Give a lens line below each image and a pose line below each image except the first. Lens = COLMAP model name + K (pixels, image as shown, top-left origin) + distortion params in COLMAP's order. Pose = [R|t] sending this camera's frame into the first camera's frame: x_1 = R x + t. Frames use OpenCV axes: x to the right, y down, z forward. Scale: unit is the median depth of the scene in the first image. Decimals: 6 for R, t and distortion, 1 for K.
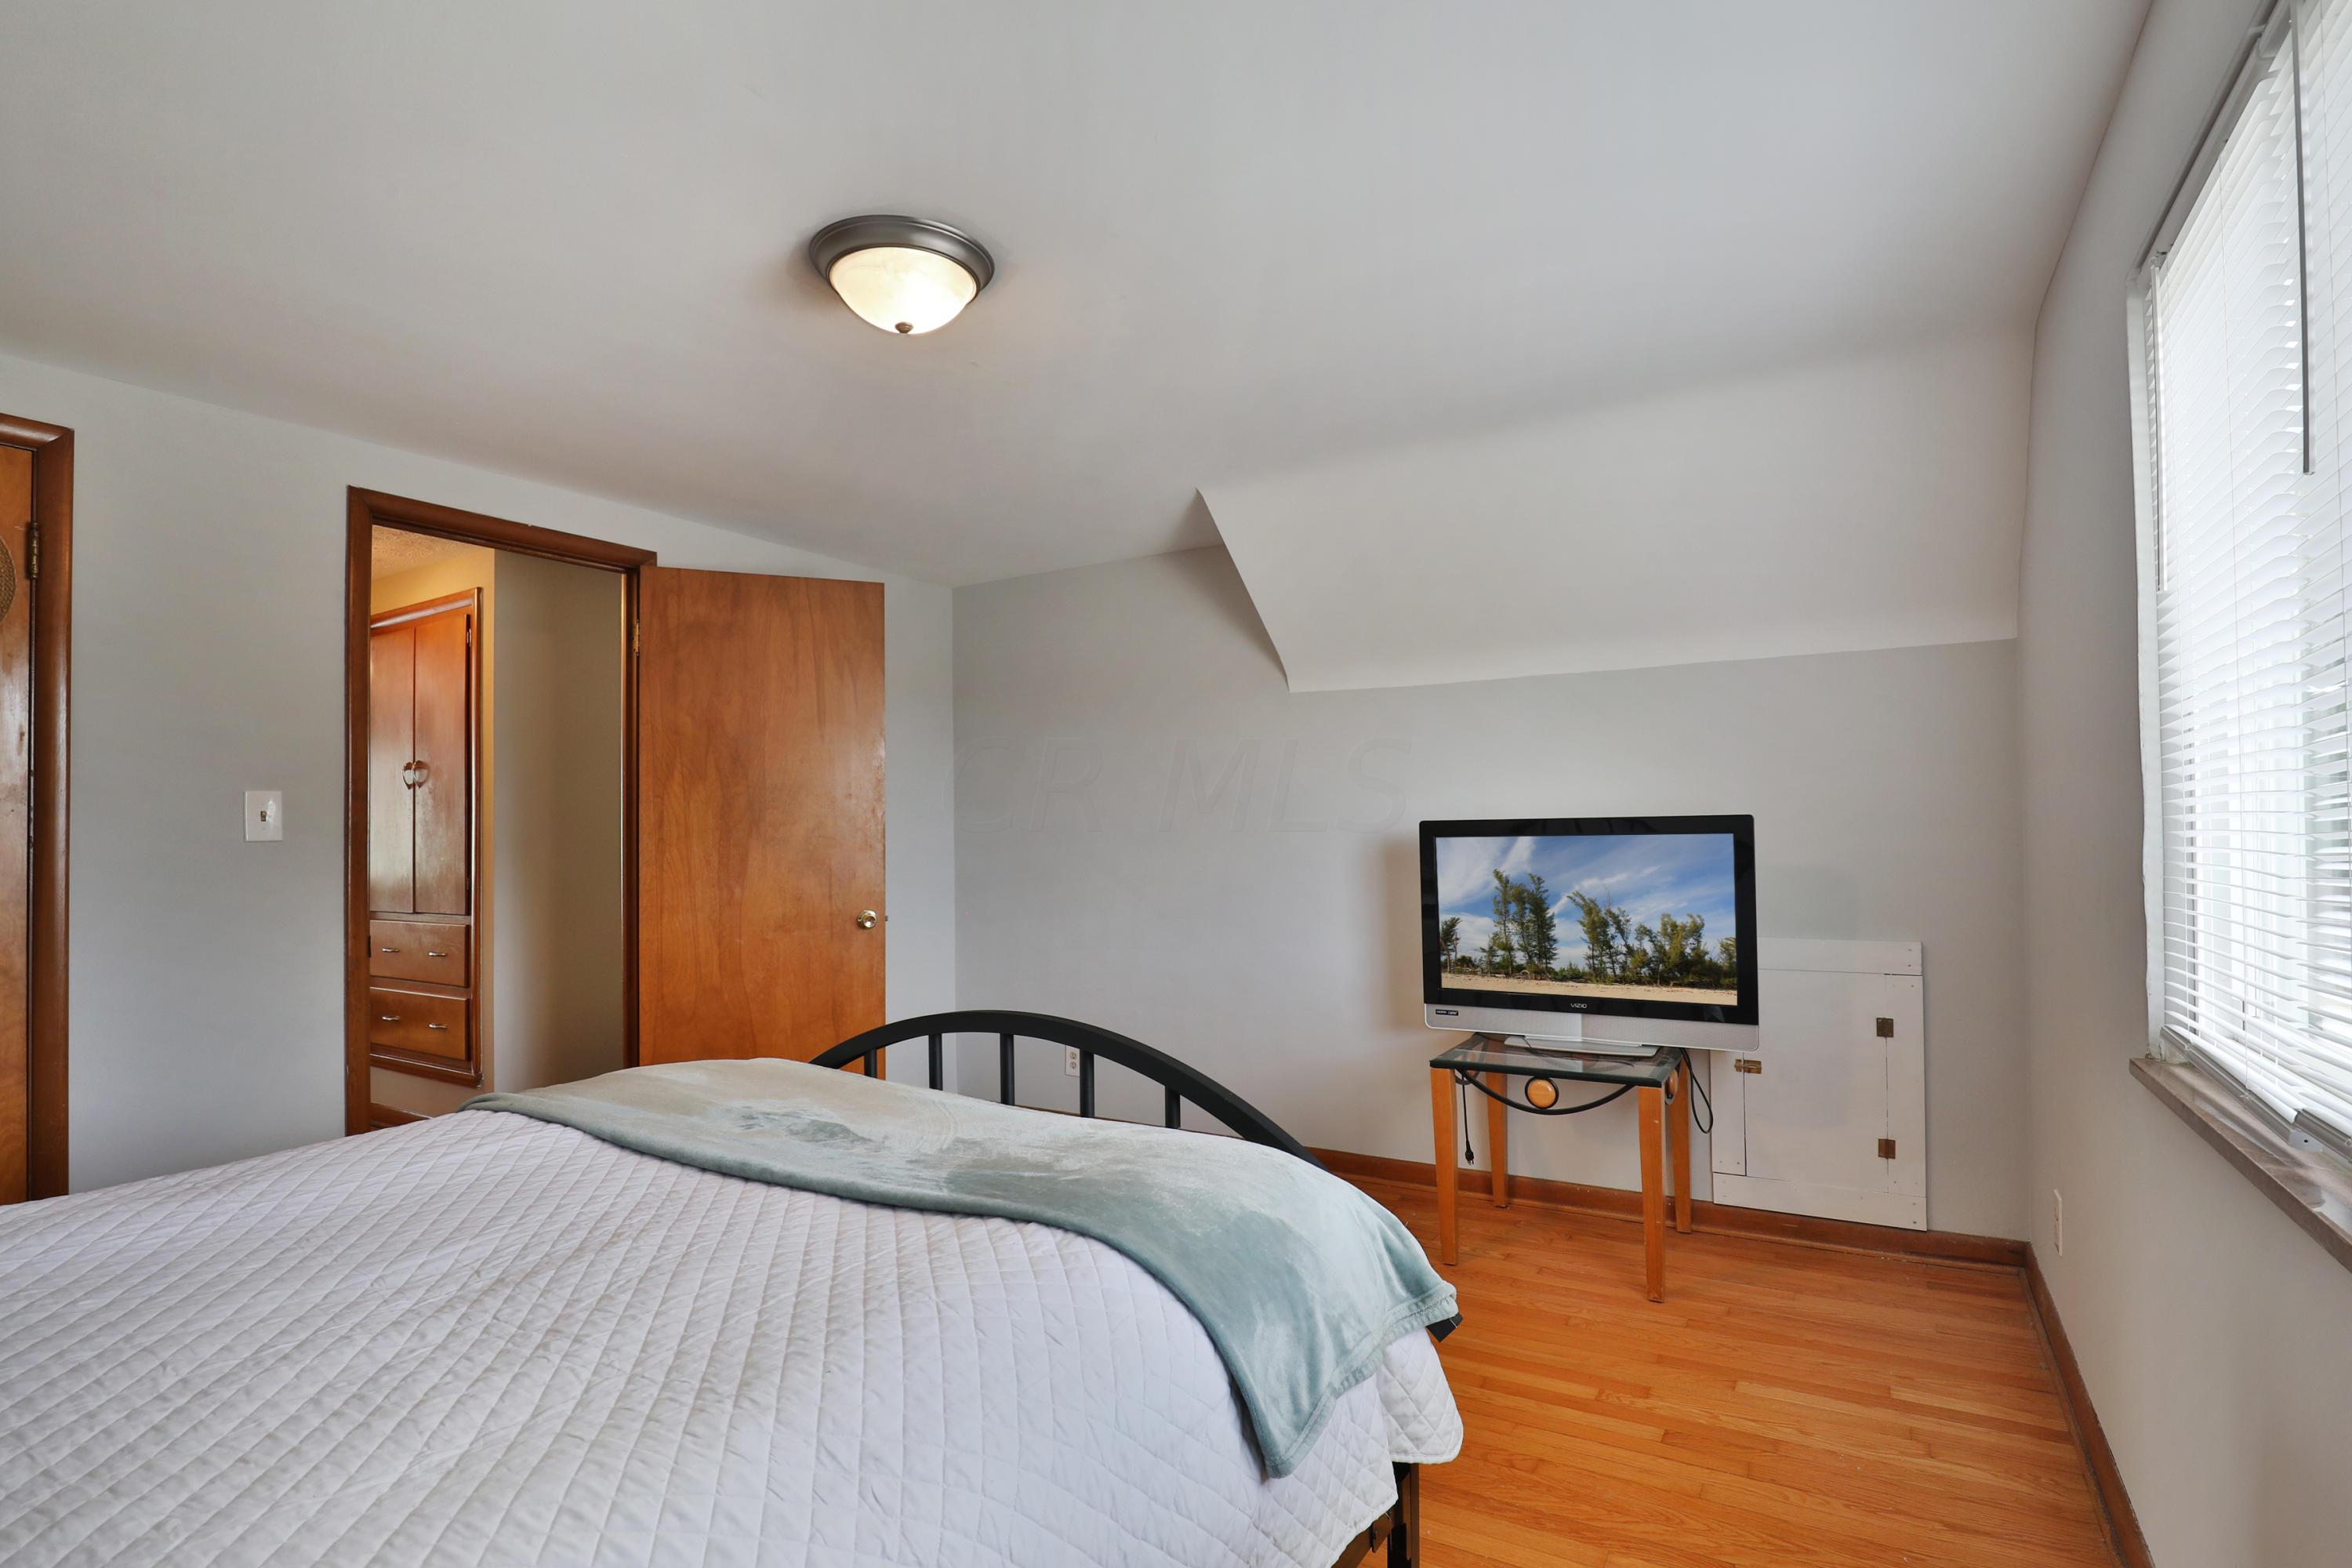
lens RADIAL K [[1144.8, 0, 1173.6], [0, 1144.8, 810.2], [0, 0, 1]] dist [-0.039277, 0.001113]
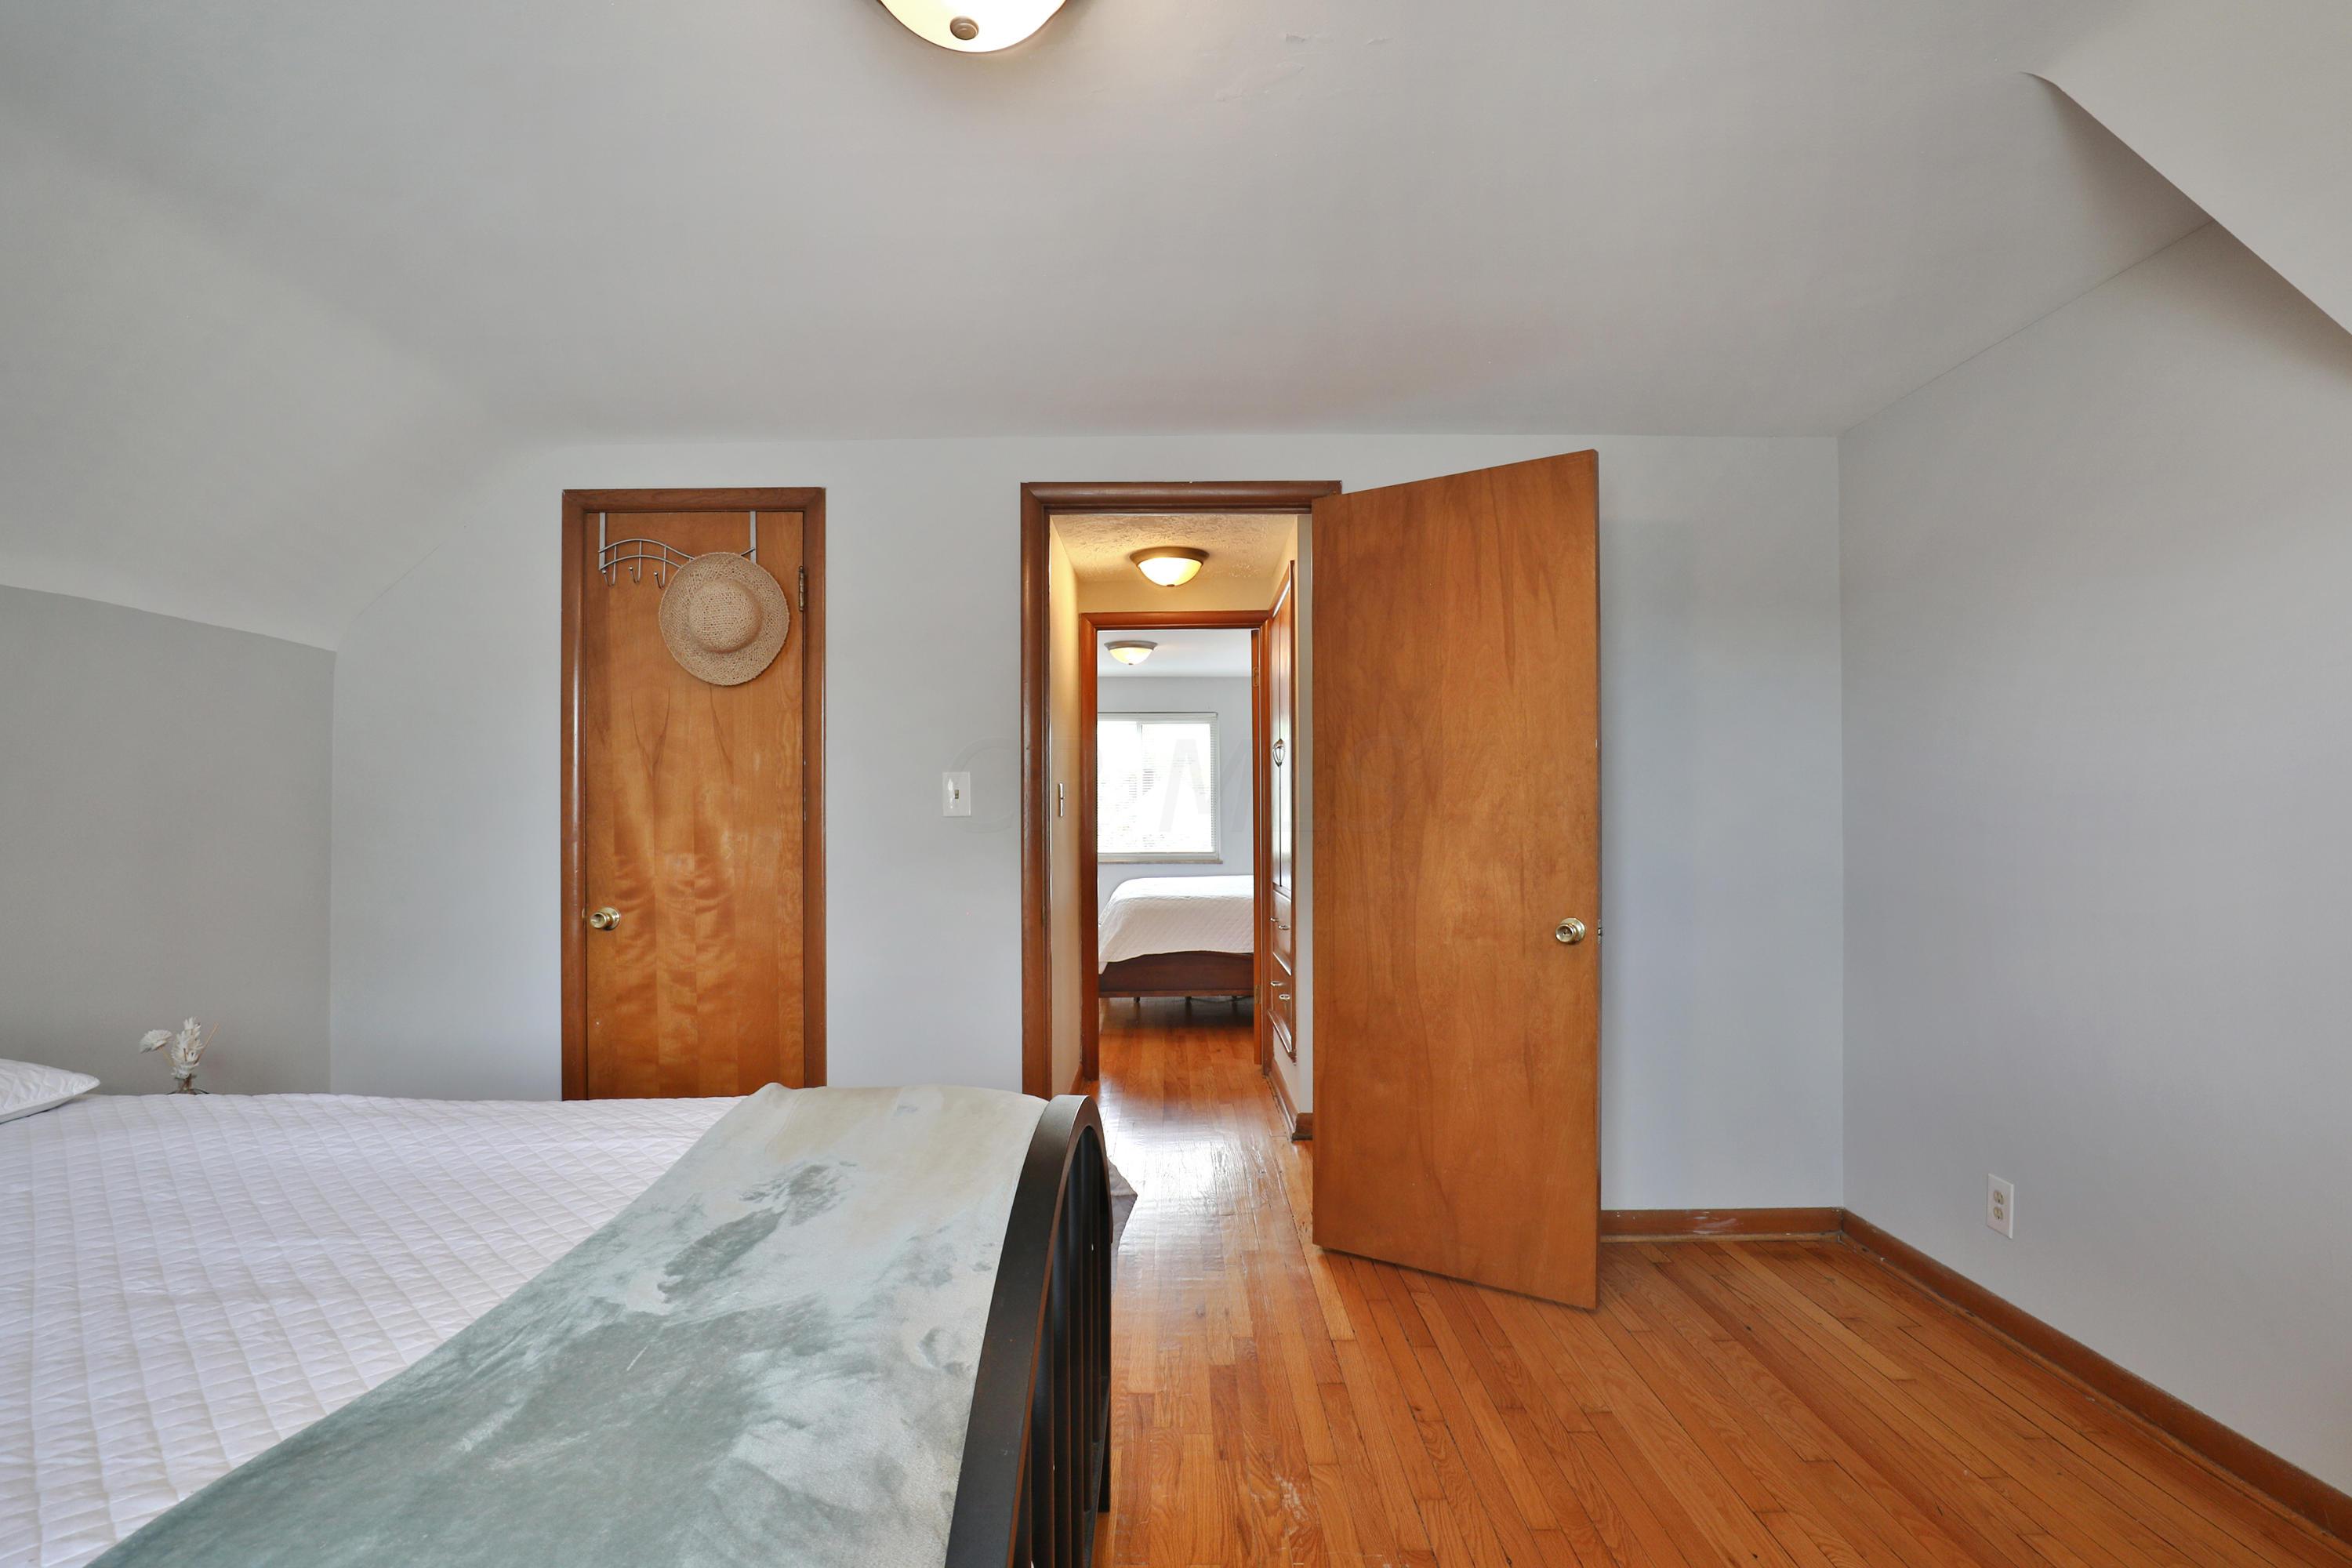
lens RADIAL K [[1164.6, 0, 1178.7], [0, 1164.6, 805.1], [0, 0, 1]] dist [-0.024557, 0.001964]
pose [[0.516093, 0.005381, -0.856516, 0.553745], [0.015370, 0.999761, 0.015542, 0.004900], [0.856395, -0.021186, 0.515887, 1.041200]]
